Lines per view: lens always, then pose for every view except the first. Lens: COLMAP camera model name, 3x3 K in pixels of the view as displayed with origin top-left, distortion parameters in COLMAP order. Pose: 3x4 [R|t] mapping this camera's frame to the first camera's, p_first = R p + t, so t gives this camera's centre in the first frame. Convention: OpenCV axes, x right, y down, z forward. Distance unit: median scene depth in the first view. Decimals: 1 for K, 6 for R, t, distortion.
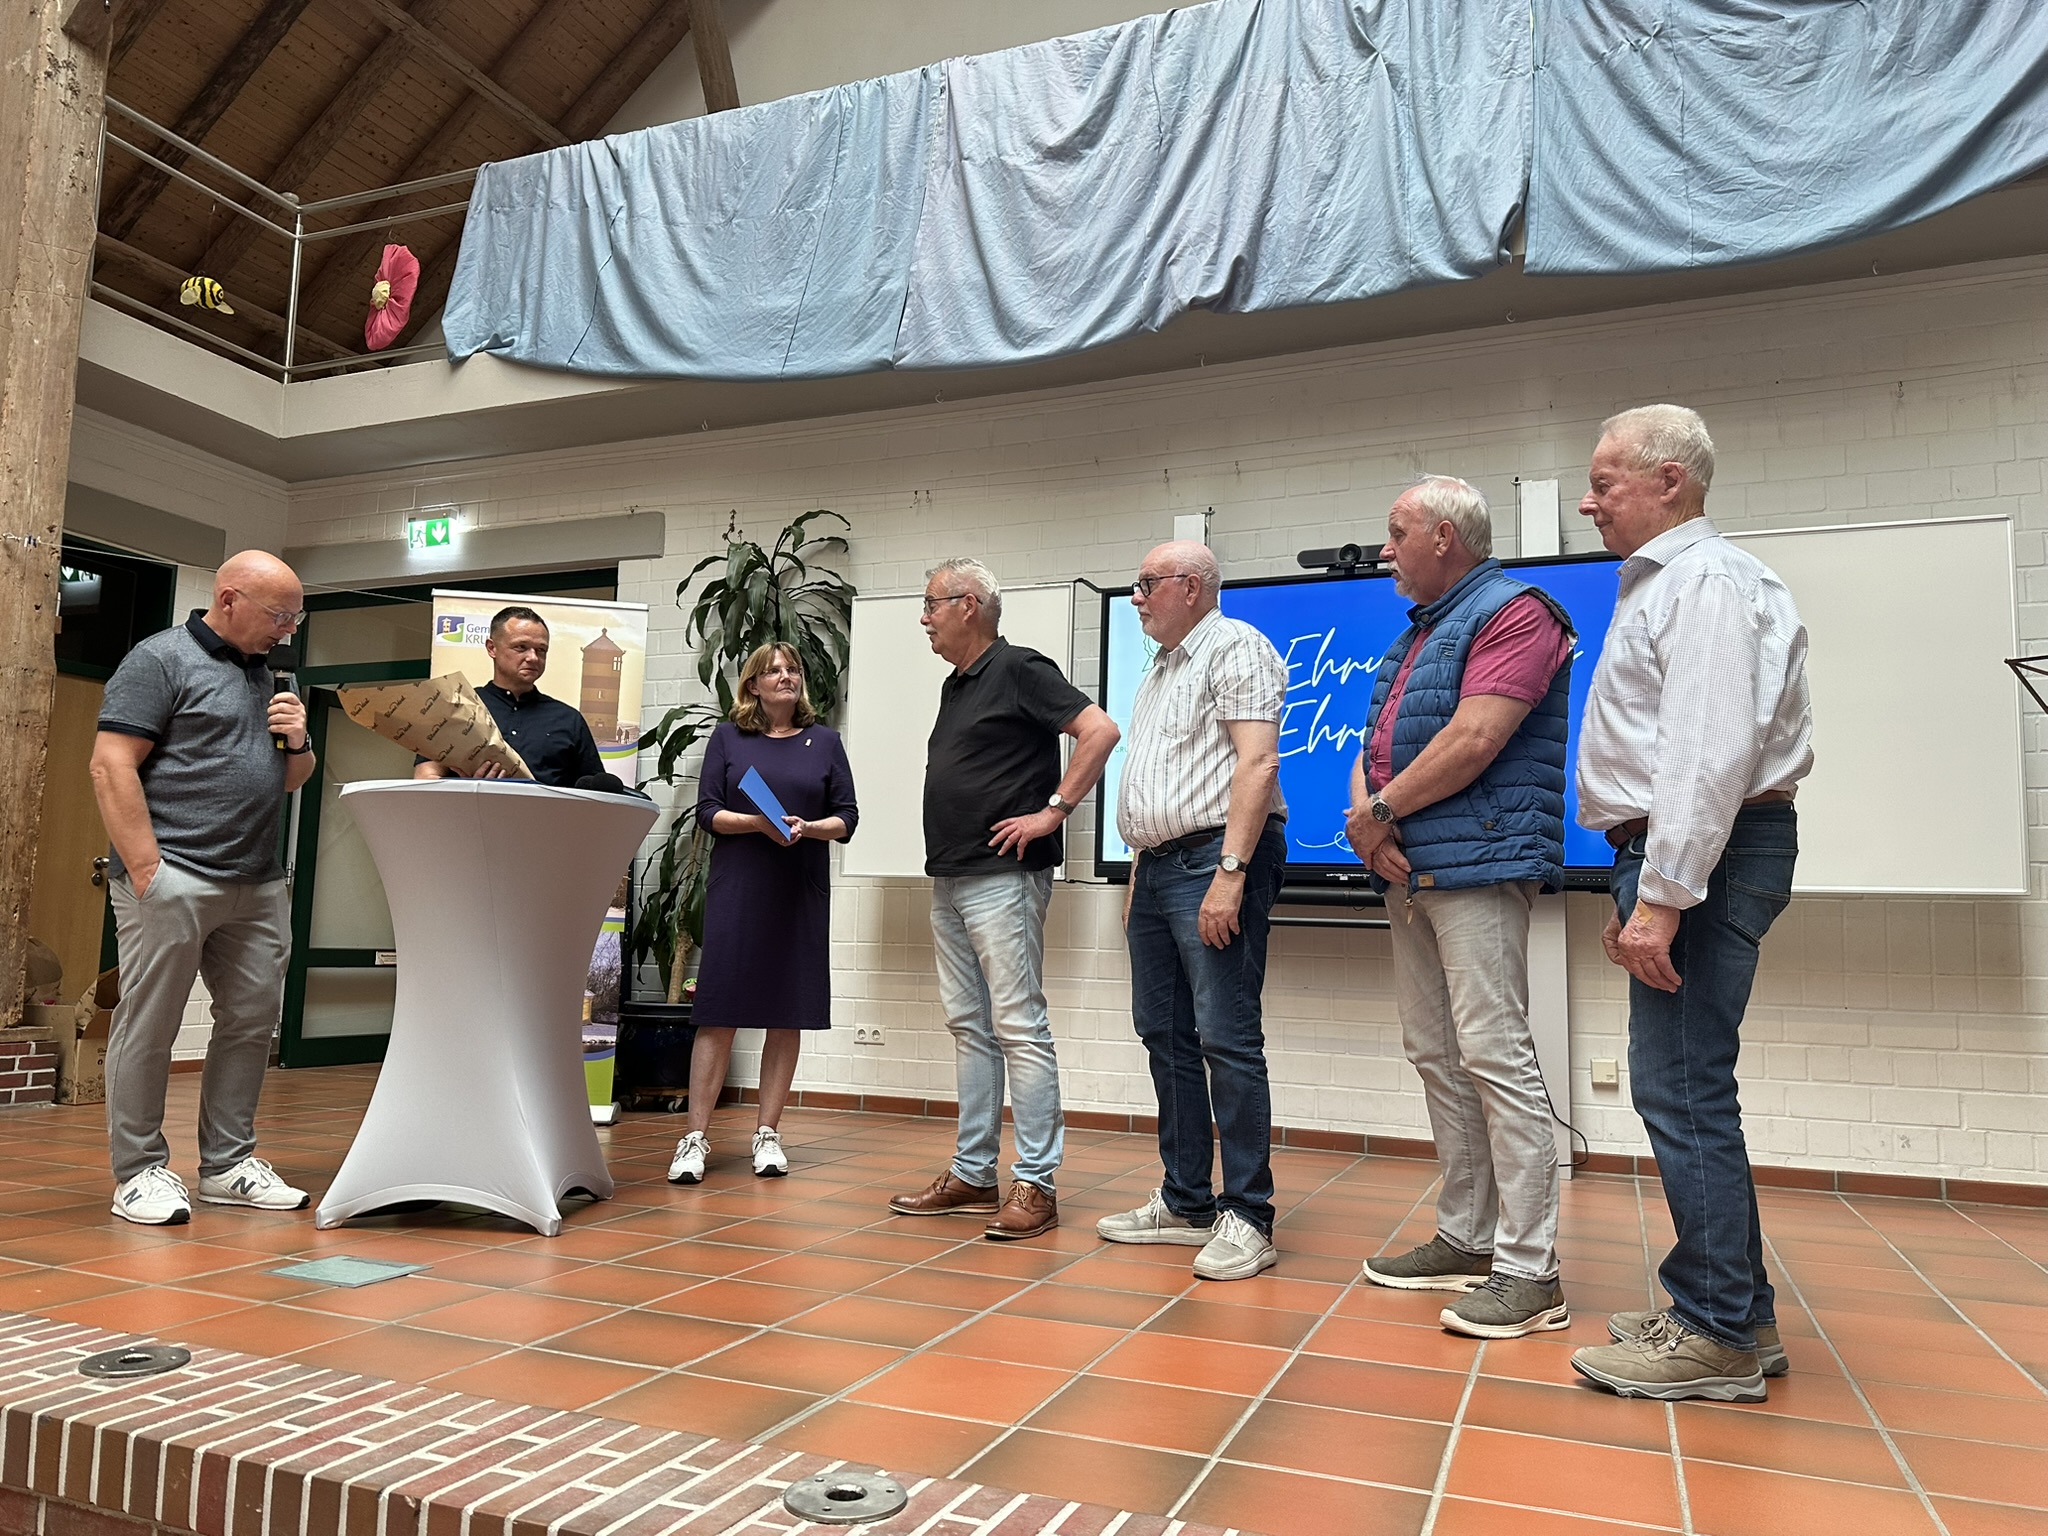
lens RADIAL K [[1447.5, 0, 1006.6], [0, 1447.5, 783.7], [0, 0, 1]] dist [0.028423, -0.033669]
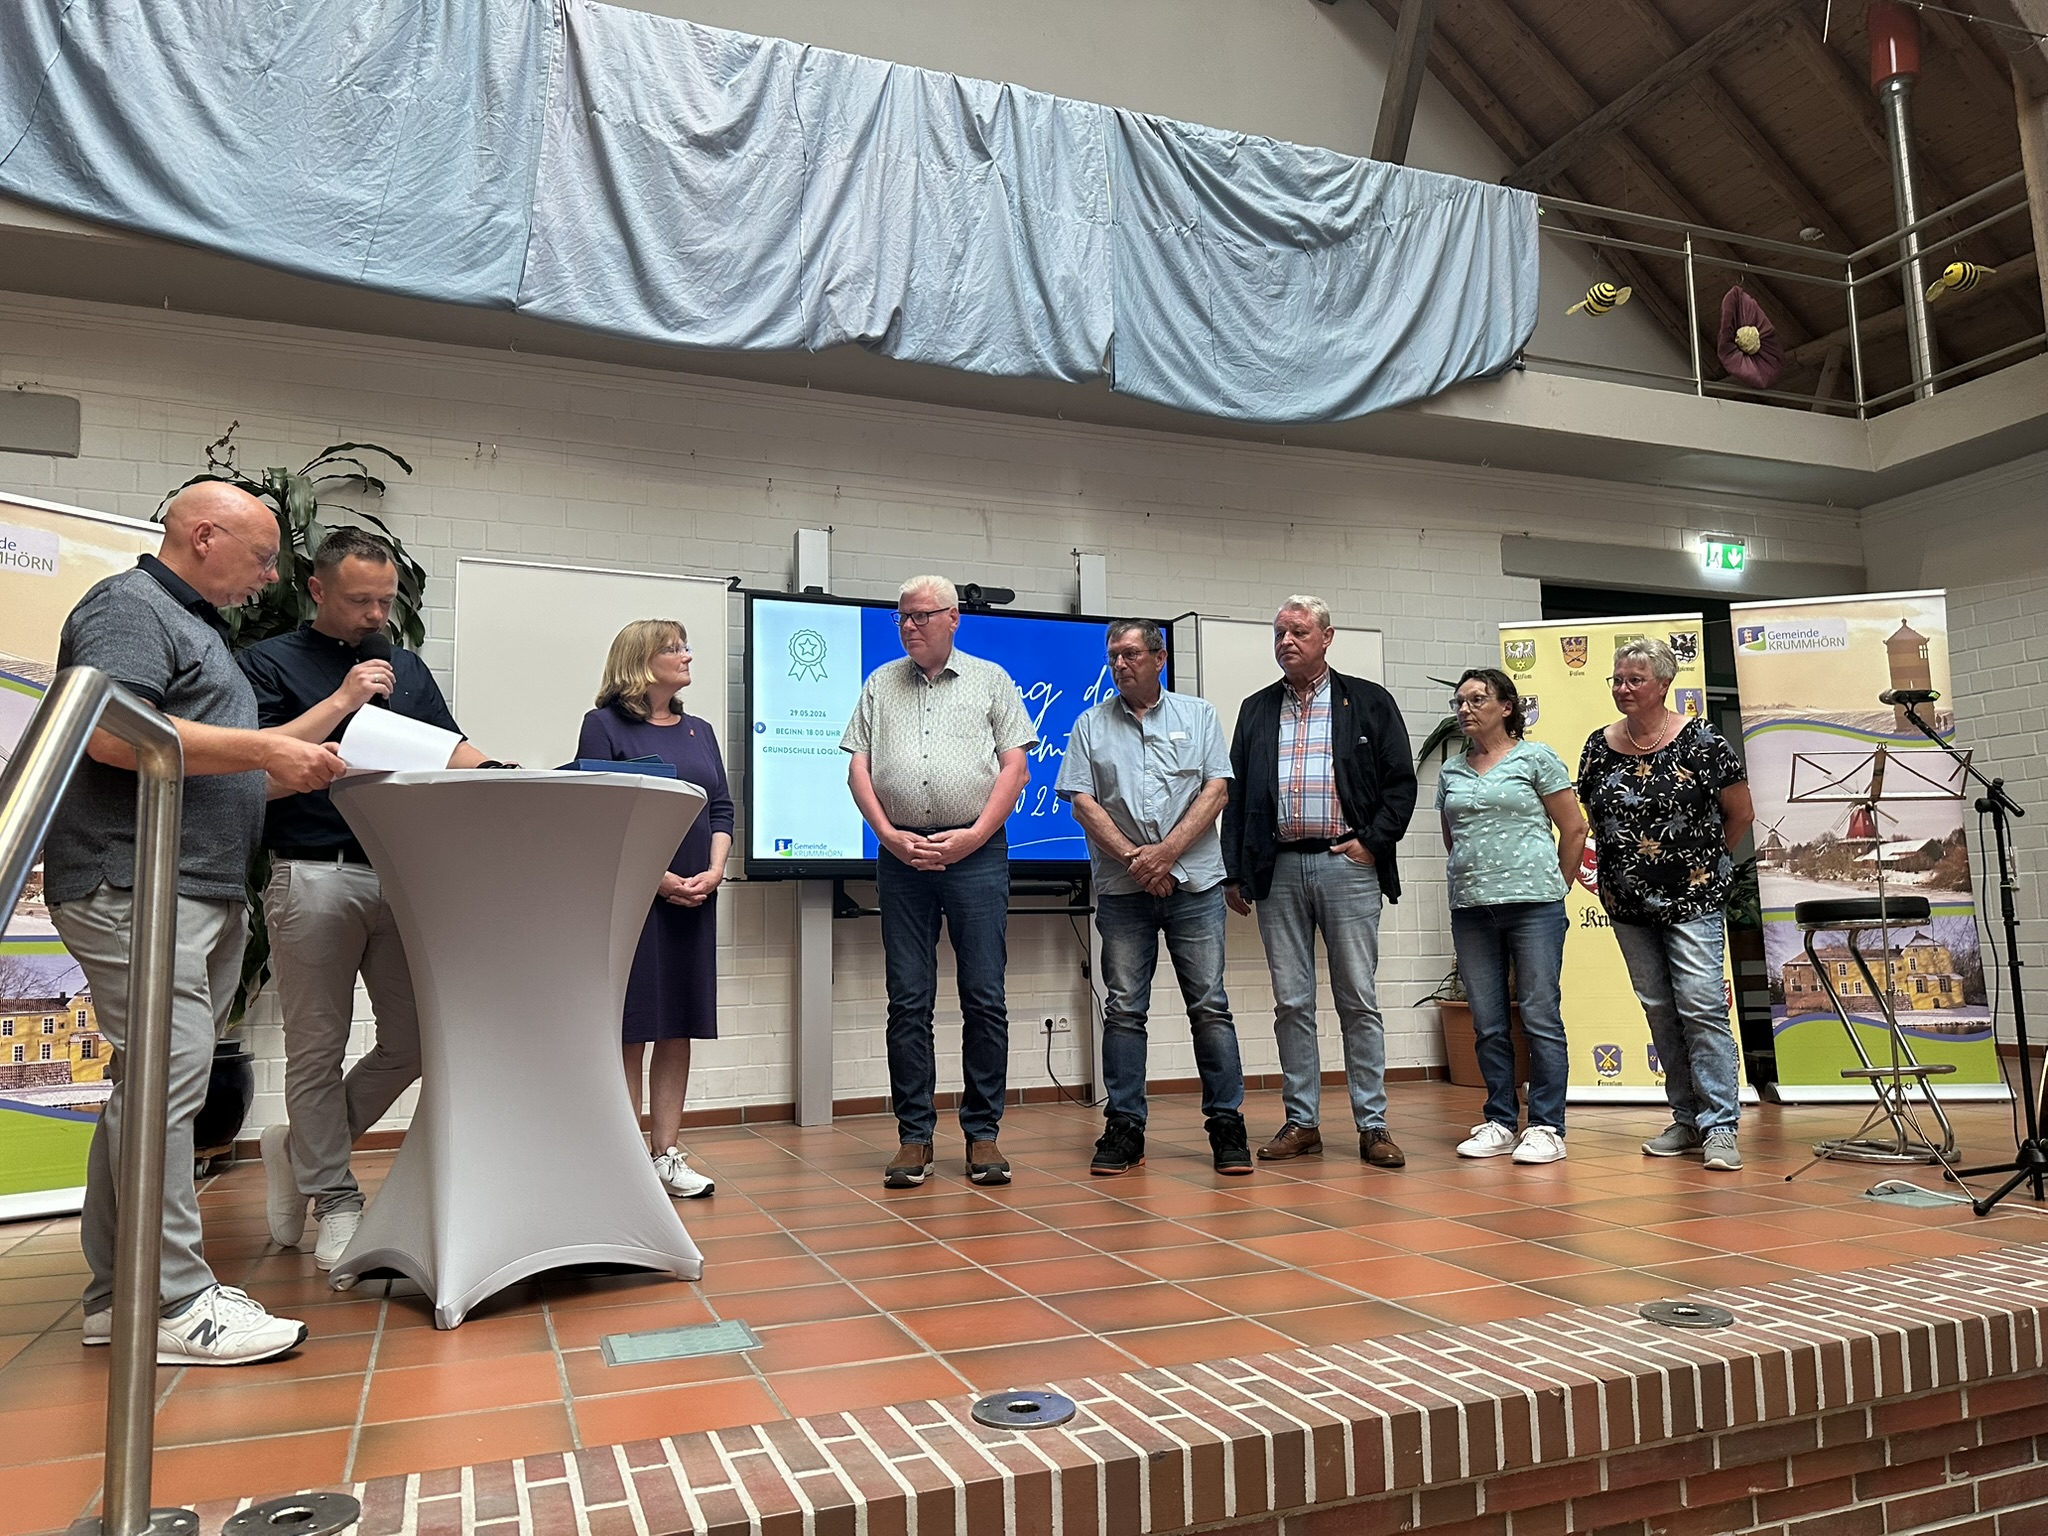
lens RADIAL K [[1445.3, 0, 1014.9], [0, 1445.3, 781.6], [0, 0, 1]] dist [0.026911, -0.031685]
pose [[0.727112, 0.031375, 0.685802, -0.484423], [-0.036761, 0.999301, -0.006742, -0.000287], [-0.685534, -0.020309, 0.727757, 0.128287]]
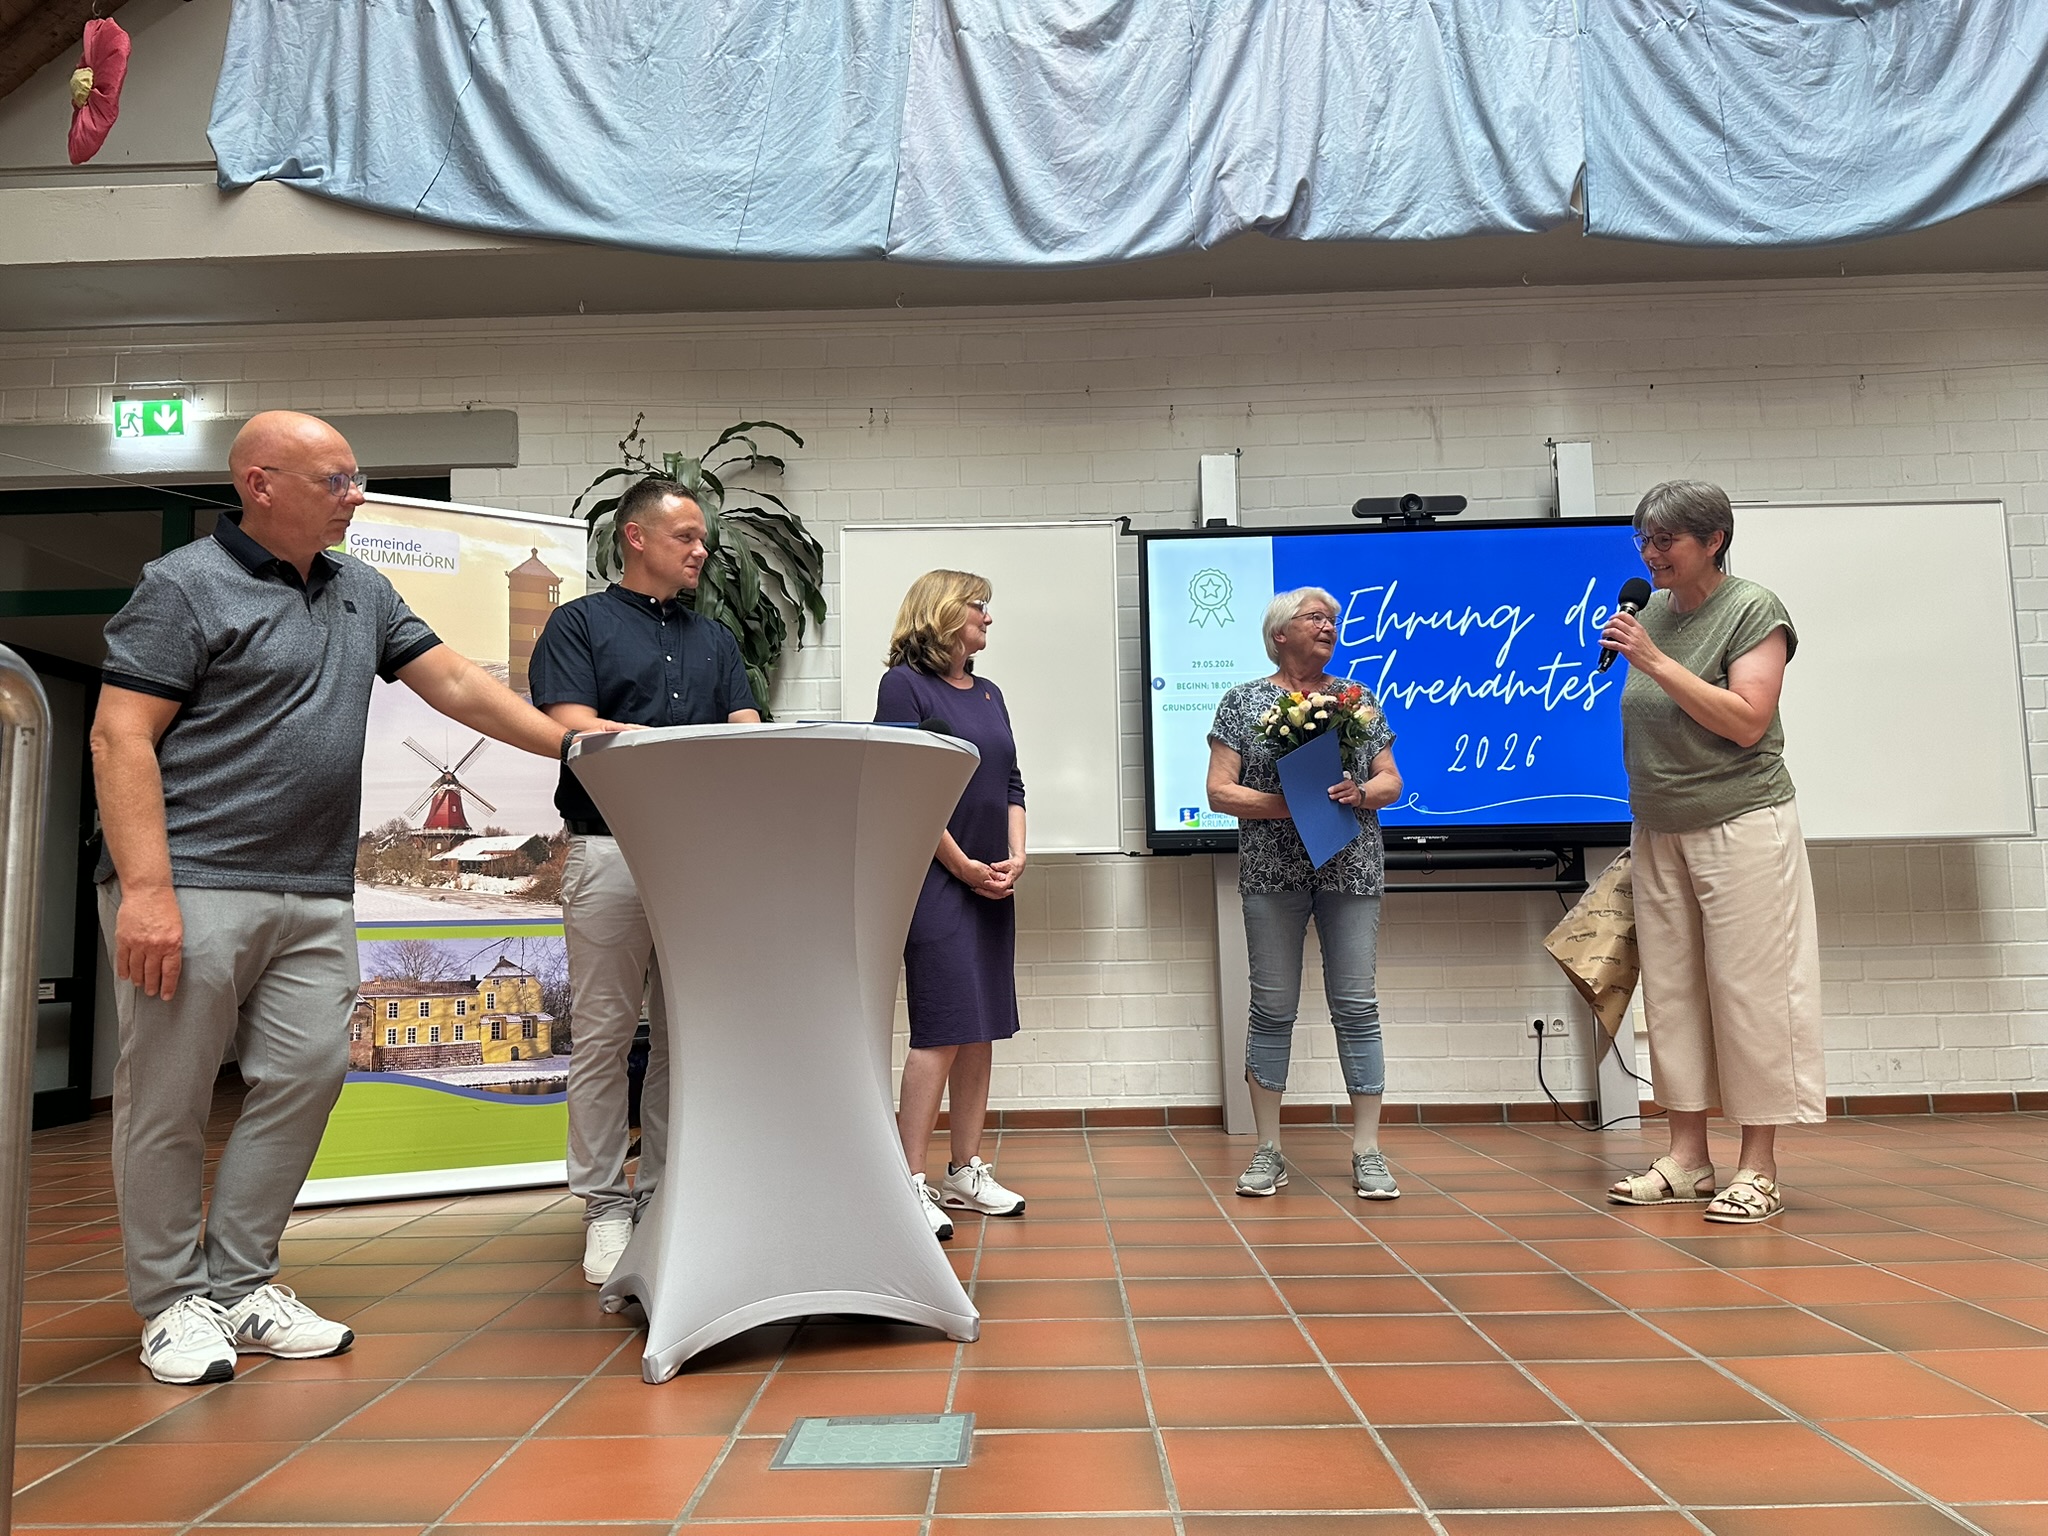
lens RADIAL K [[1444.9, 0, 1011.1], [0, 1444.9, 775.2], [0, 0, 1]] dist [0.023332, -0.028333]
pose [[0.930155, -0.010470, 0.367017, -0.340638], [0.007643, 0.999929, 0.009154, 0.010032], [-0.367087, -0.005709, 0.930169, 0.186750]]
